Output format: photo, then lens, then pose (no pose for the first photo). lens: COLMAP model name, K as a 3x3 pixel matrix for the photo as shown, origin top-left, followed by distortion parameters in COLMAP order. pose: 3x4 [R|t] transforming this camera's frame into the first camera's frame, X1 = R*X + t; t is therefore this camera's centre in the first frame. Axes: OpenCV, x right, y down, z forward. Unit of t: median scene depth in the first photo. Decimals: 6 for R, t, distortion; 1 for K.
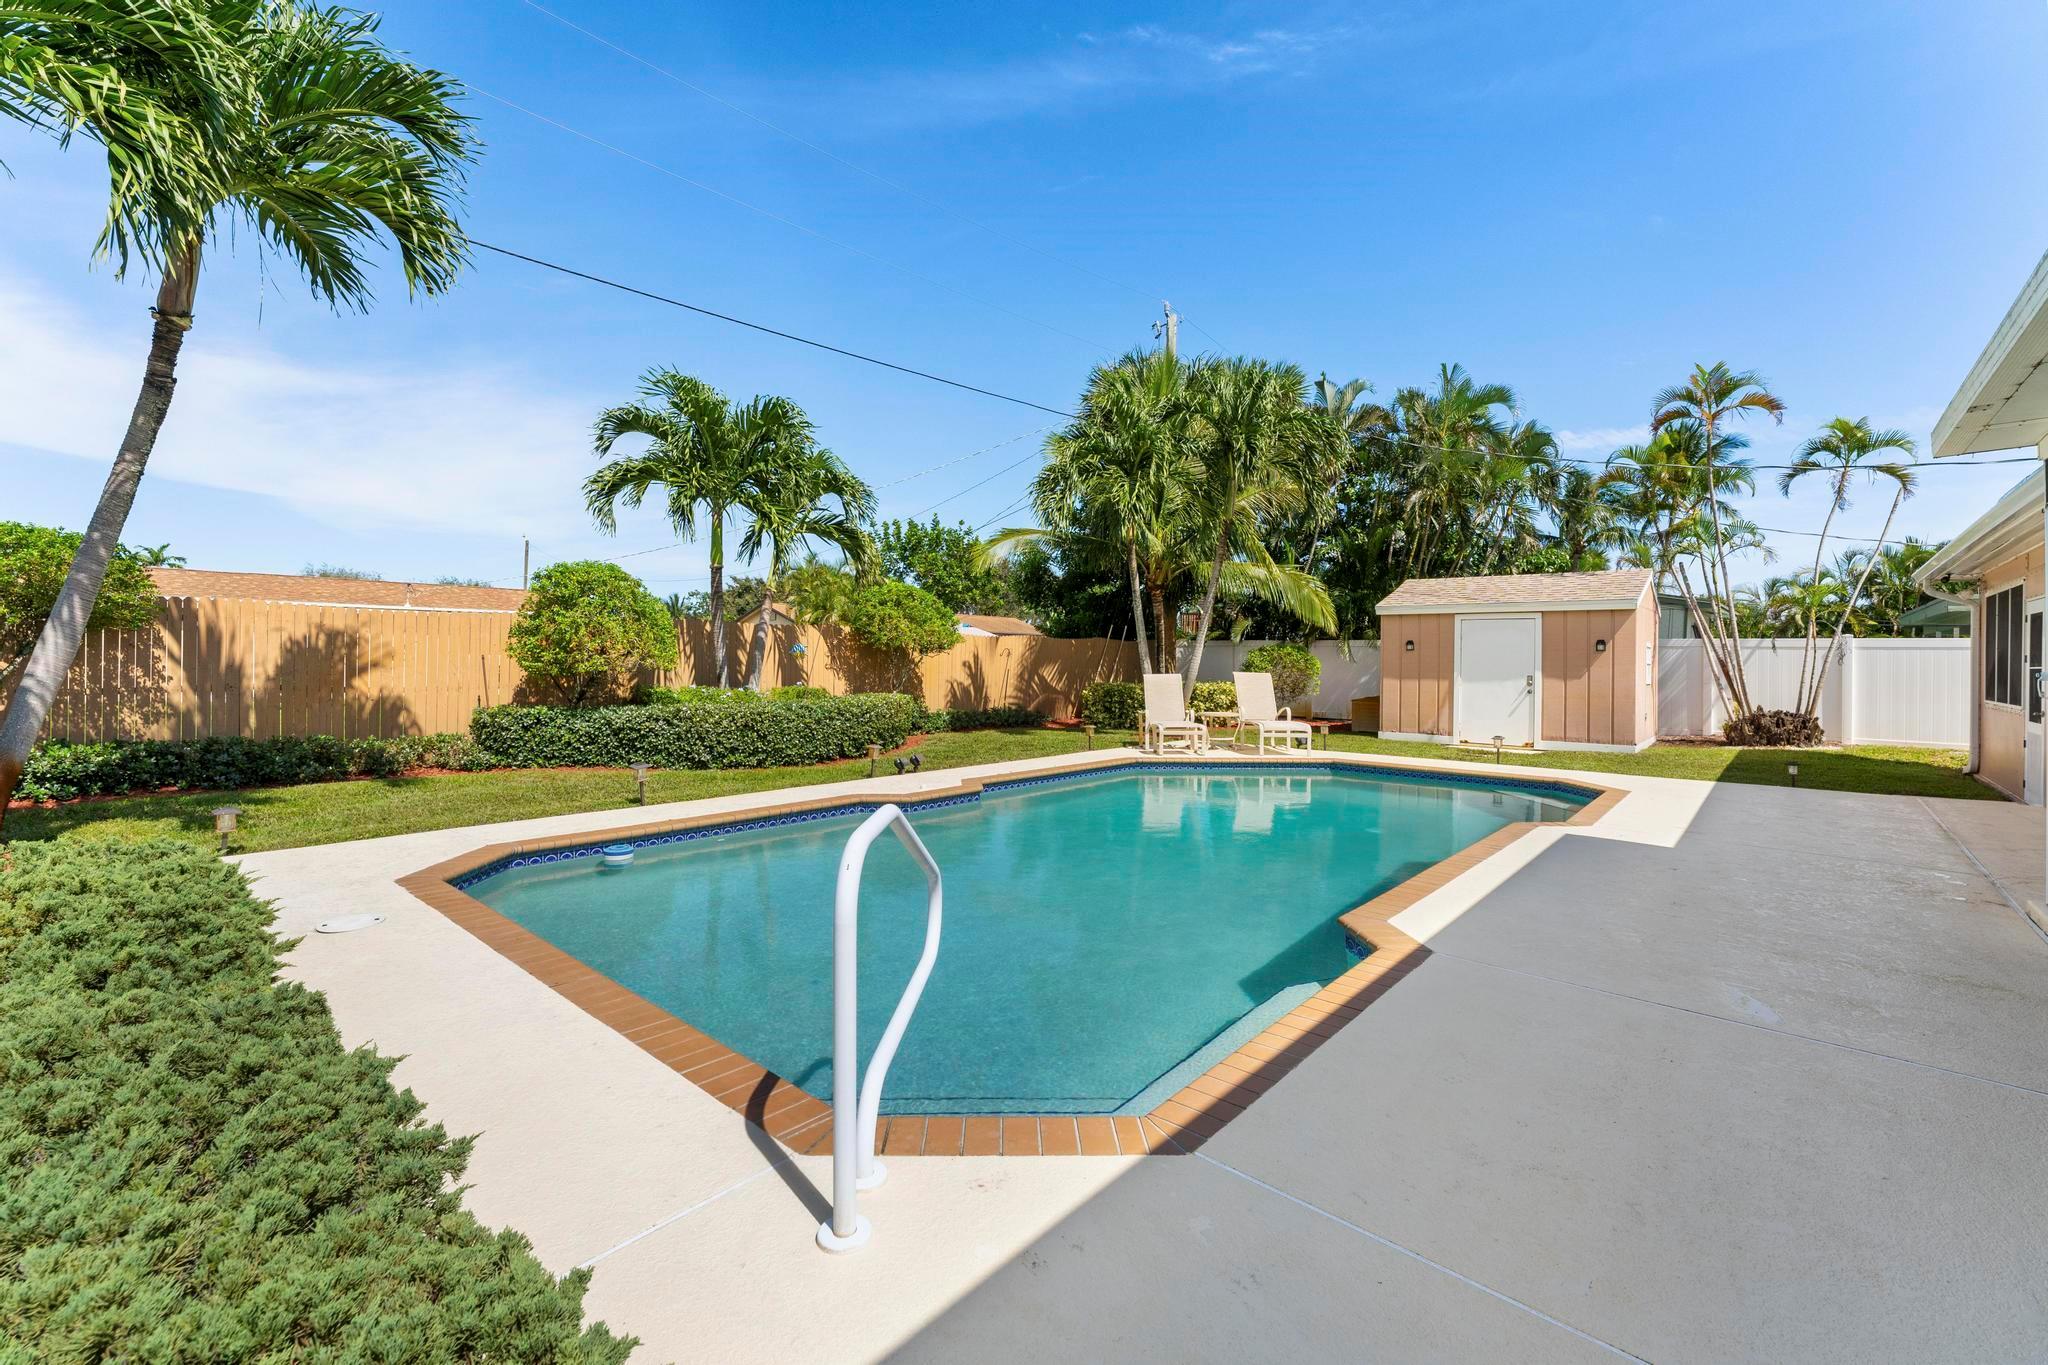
lens RADIAL K [[868.6, 0, 1019.4], [0, 868.6, 656.5], [0, 0, 1]] dist [0.000469, -0.000035]
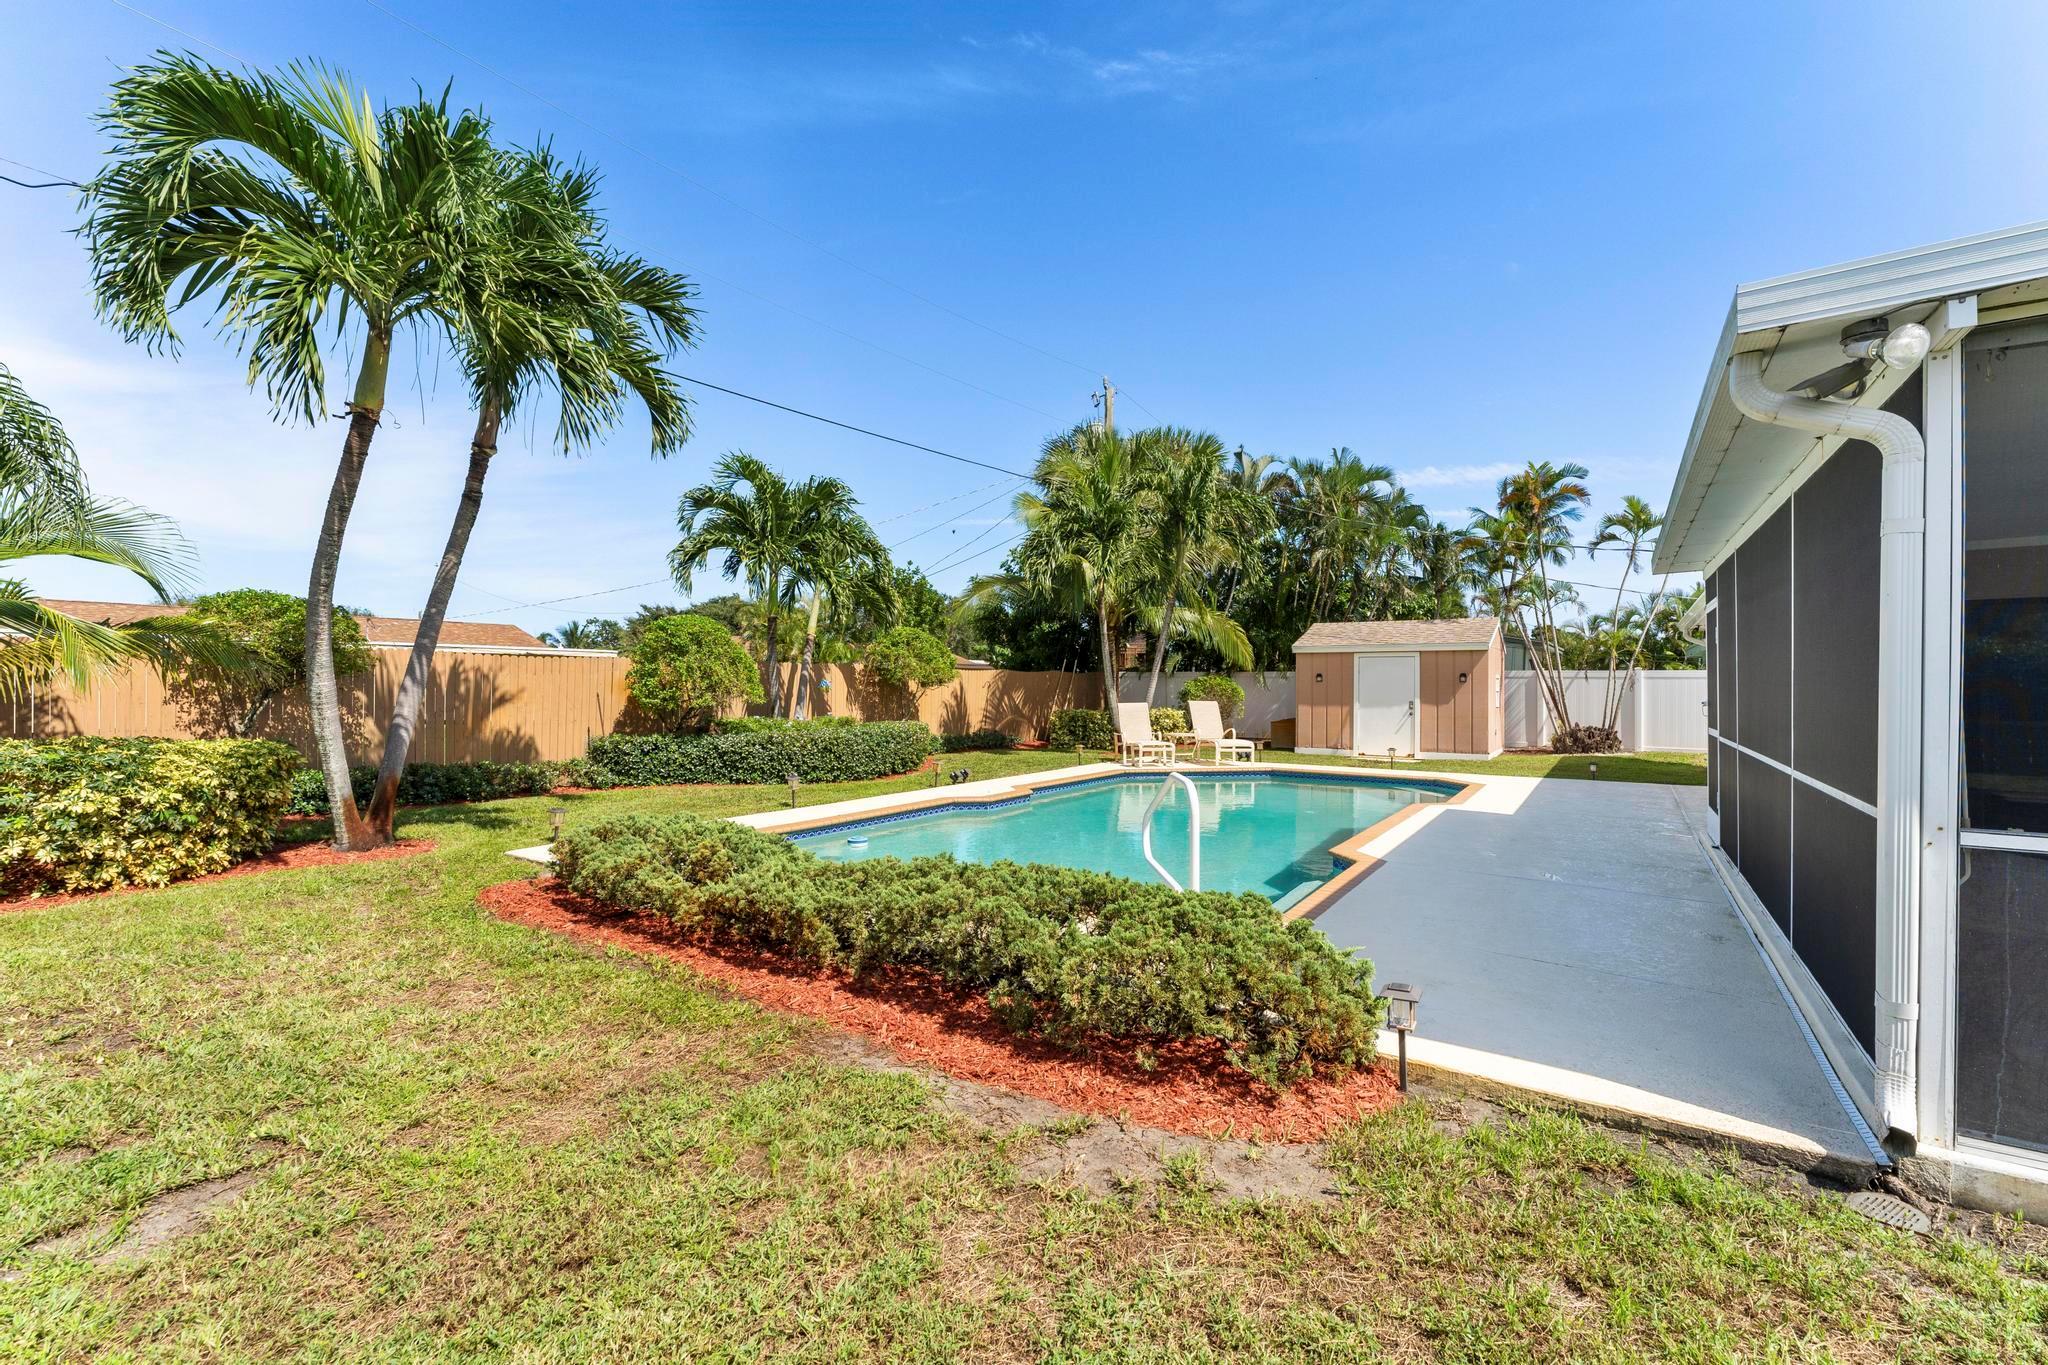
lens RADIAL K [[849.4, 0, 1024.8], [0, 849.4, 680.3], [0, 0, 1]] dist [0.001005, 0.000065]
pose [[0.992921, -0.006068, 0.118622, -0.119302], [0.006434, 0.999976, -0.002703, -0.008791], [-0.118603, 0.003447, 0.992936, -0.165921]]
